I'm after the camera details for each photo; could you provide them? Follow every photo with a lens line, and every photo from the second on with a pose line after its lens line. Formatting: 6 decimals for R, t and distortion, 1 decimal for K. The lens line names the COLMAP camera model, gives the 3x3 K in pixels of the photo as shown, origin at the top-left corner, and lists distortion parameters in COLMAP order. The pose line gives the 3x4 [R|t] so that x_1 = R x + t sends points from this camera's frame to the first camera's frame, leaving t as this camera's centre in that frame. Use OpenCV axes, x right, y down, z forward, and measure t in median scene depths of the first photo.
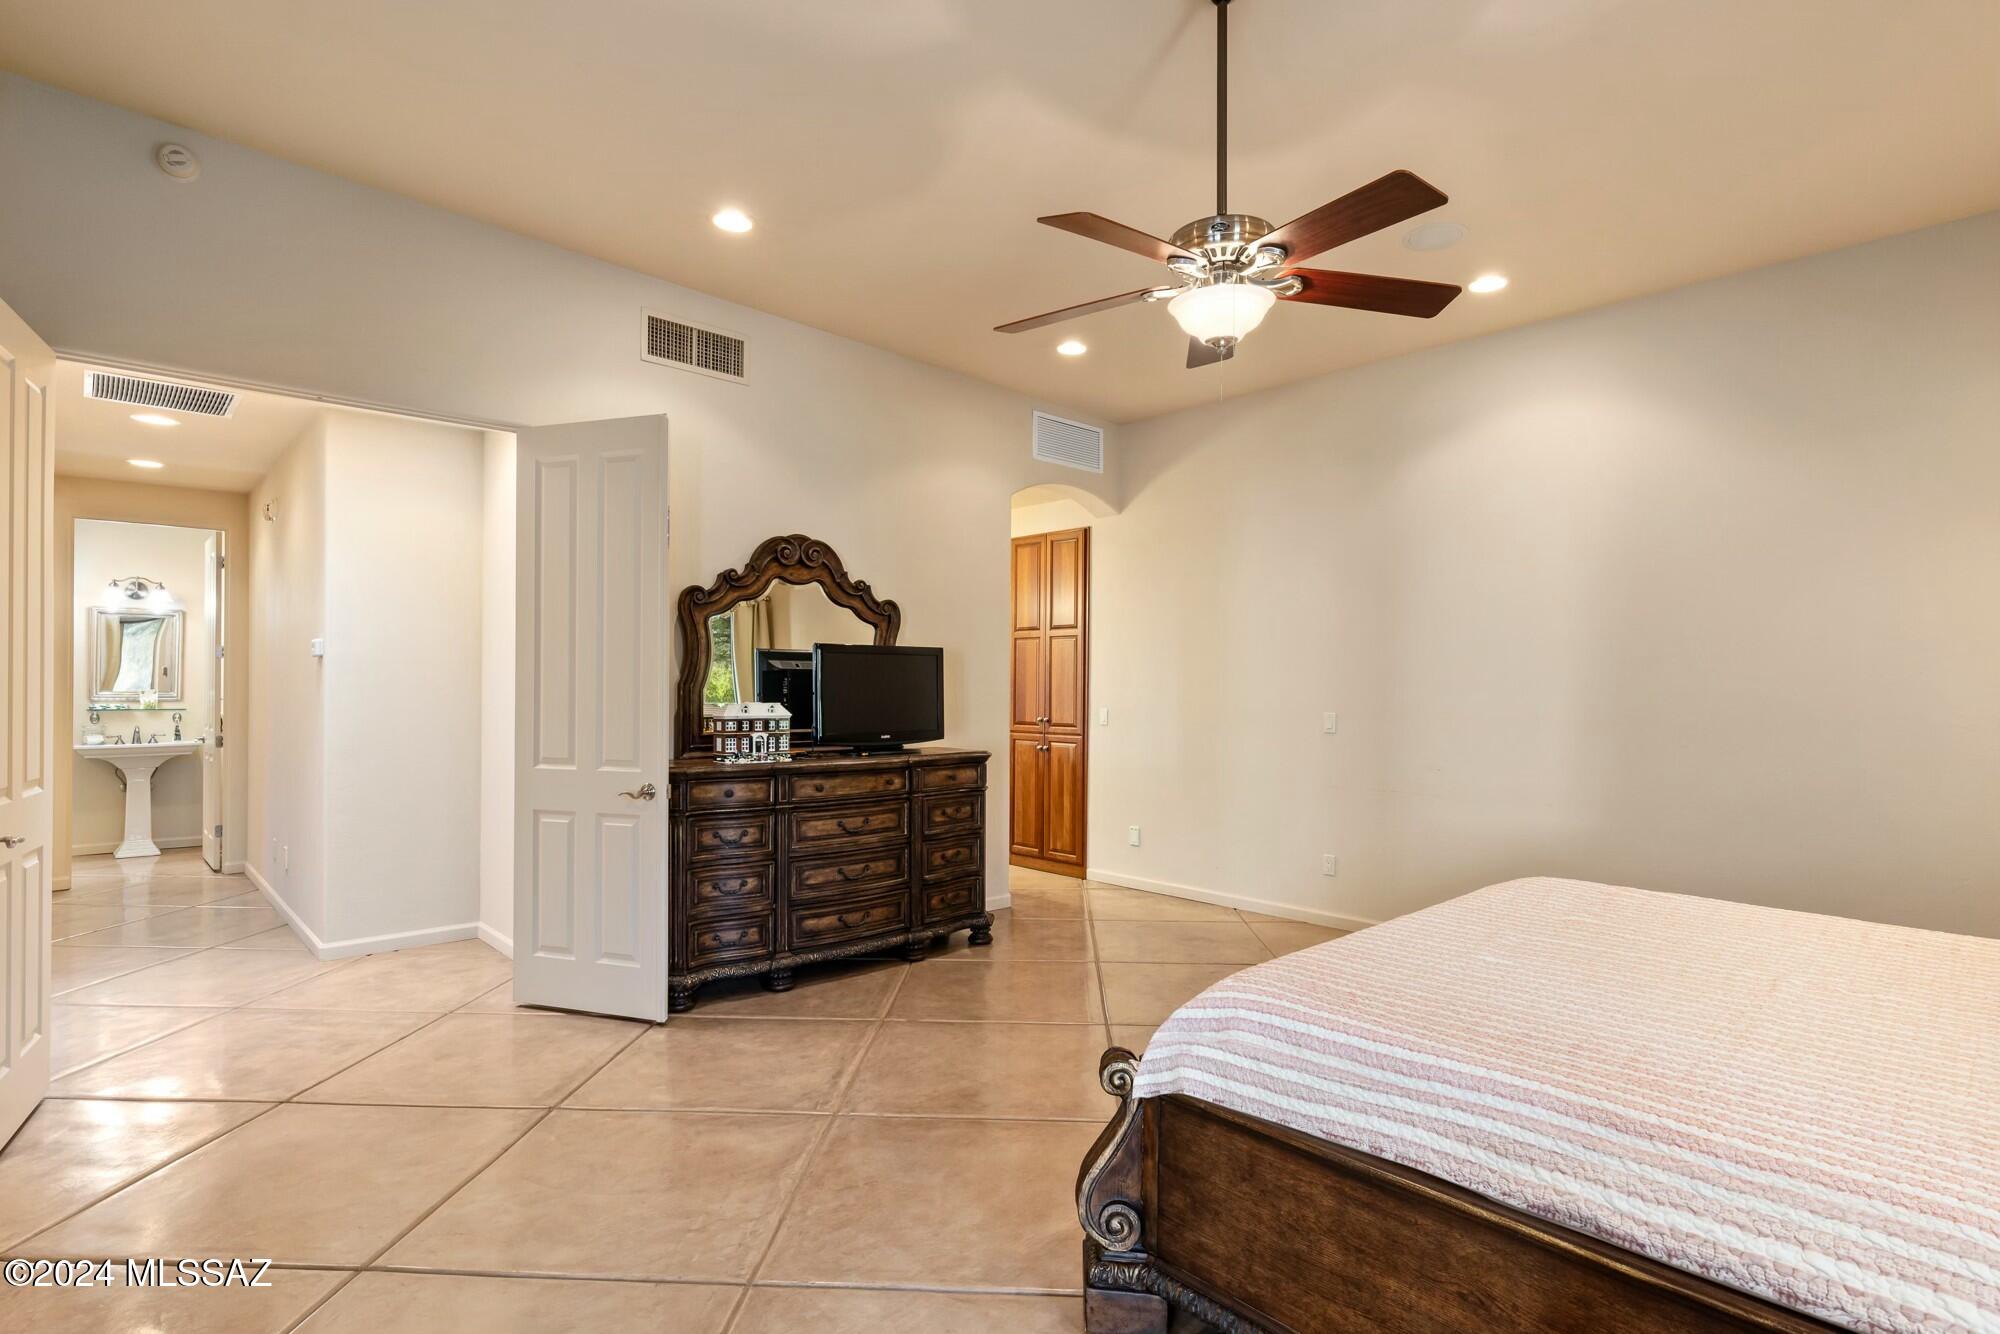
lens RADIAL K [[1017.7, 0, 1003.9], [0, 1017.7, 687.1], [0, 0, 1]] dist [-0.000919, -0.000230]
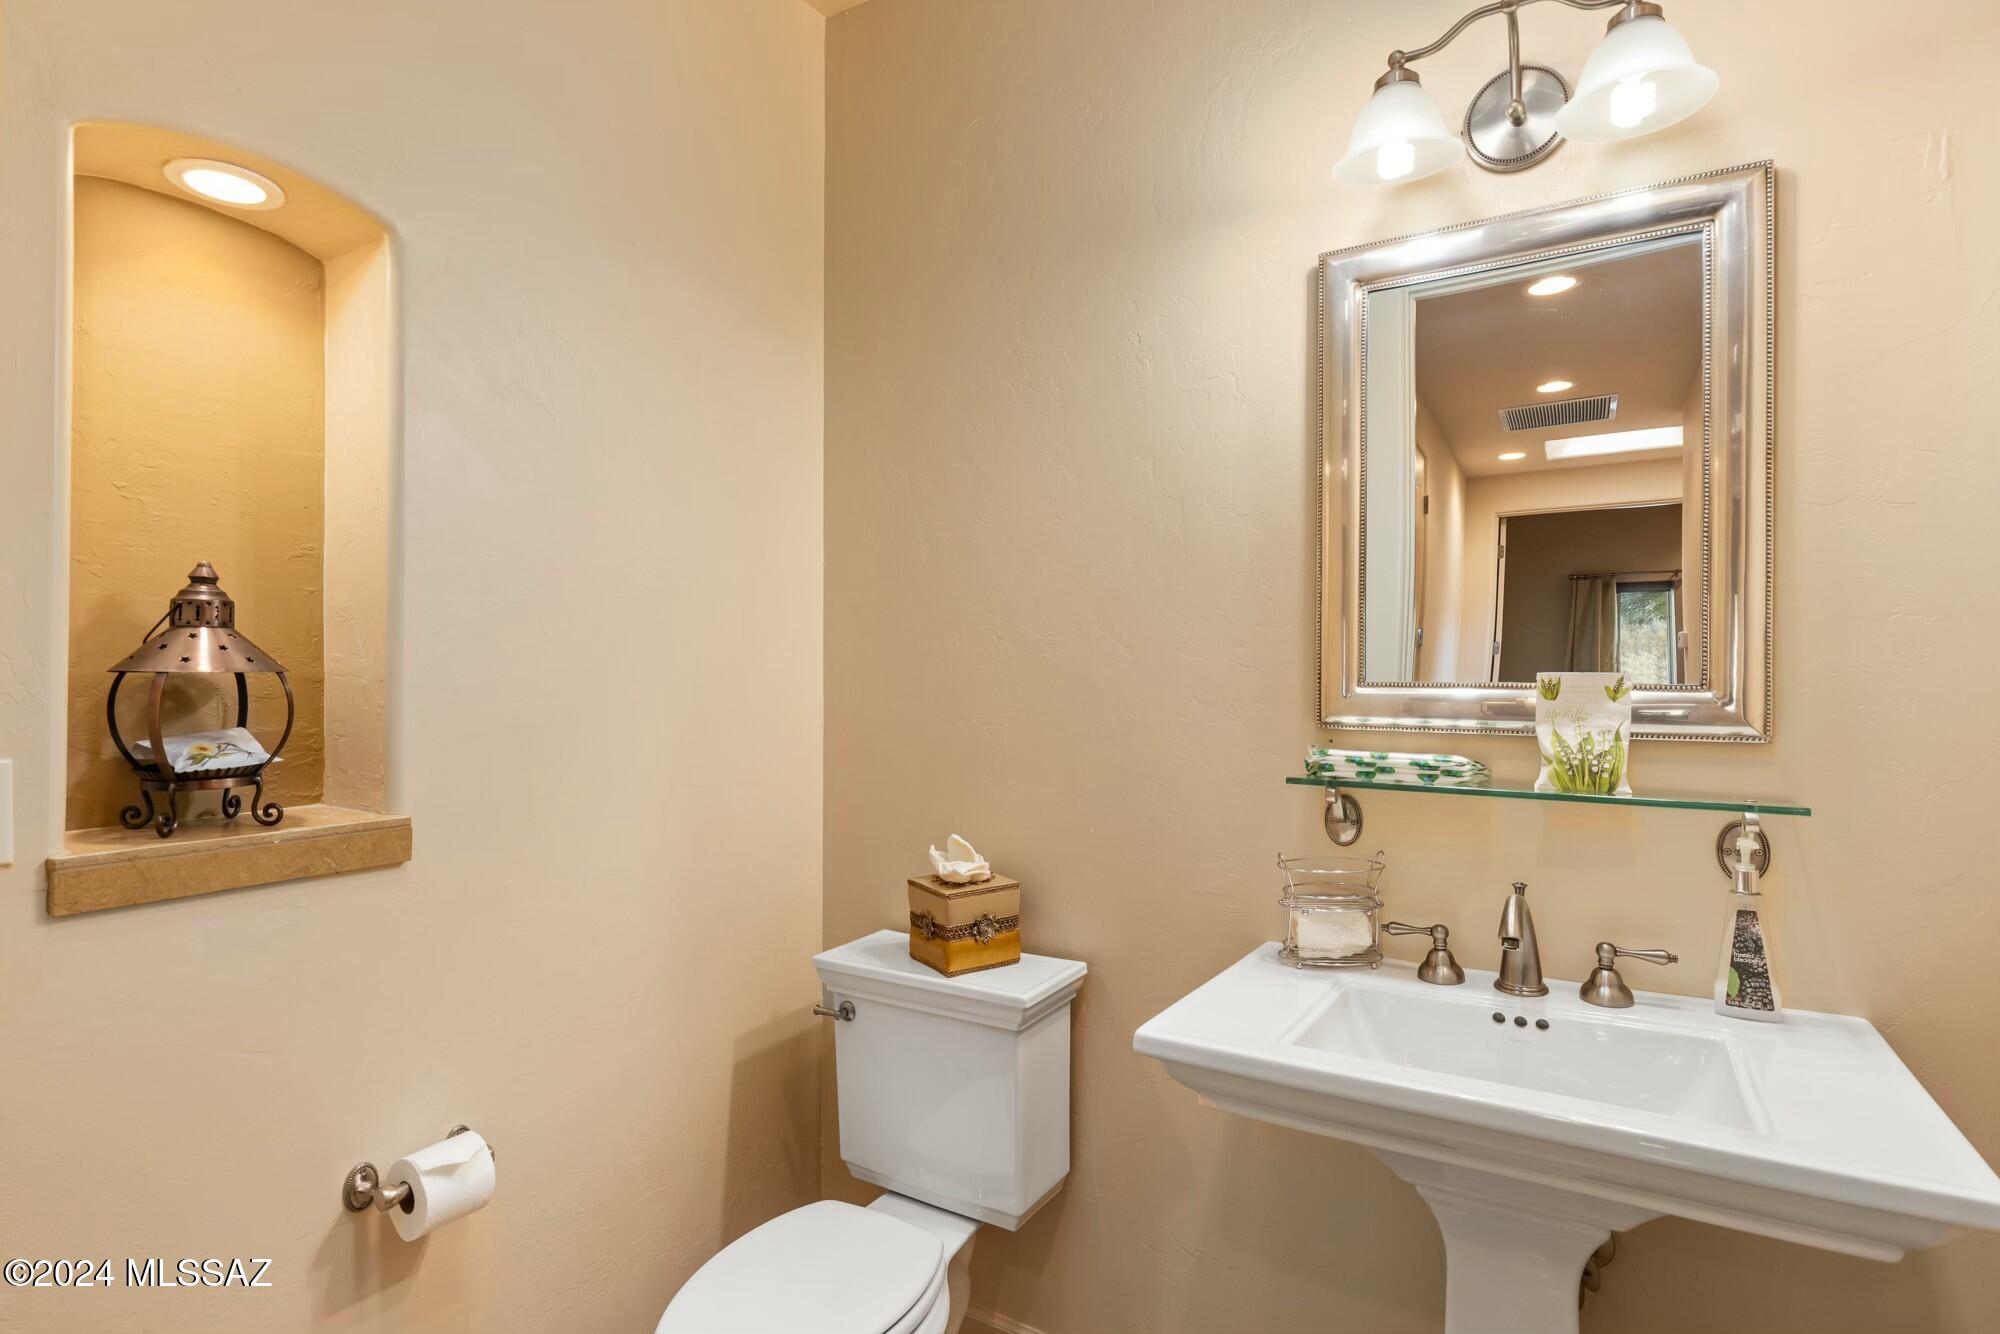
lens RADIAL K [[1017.7, 0, 1003.9], [0, 1017.7, 687.1], [0, 0, 1]] dist [-0.000919, -0.000230]
pose [[0.286671, -0.002852, -0.958025, -0.725181], [0.000063, 0.999996, -0.002958, 0.005603], [0.958029, 0.000788, 0.286670, 0.882124]]
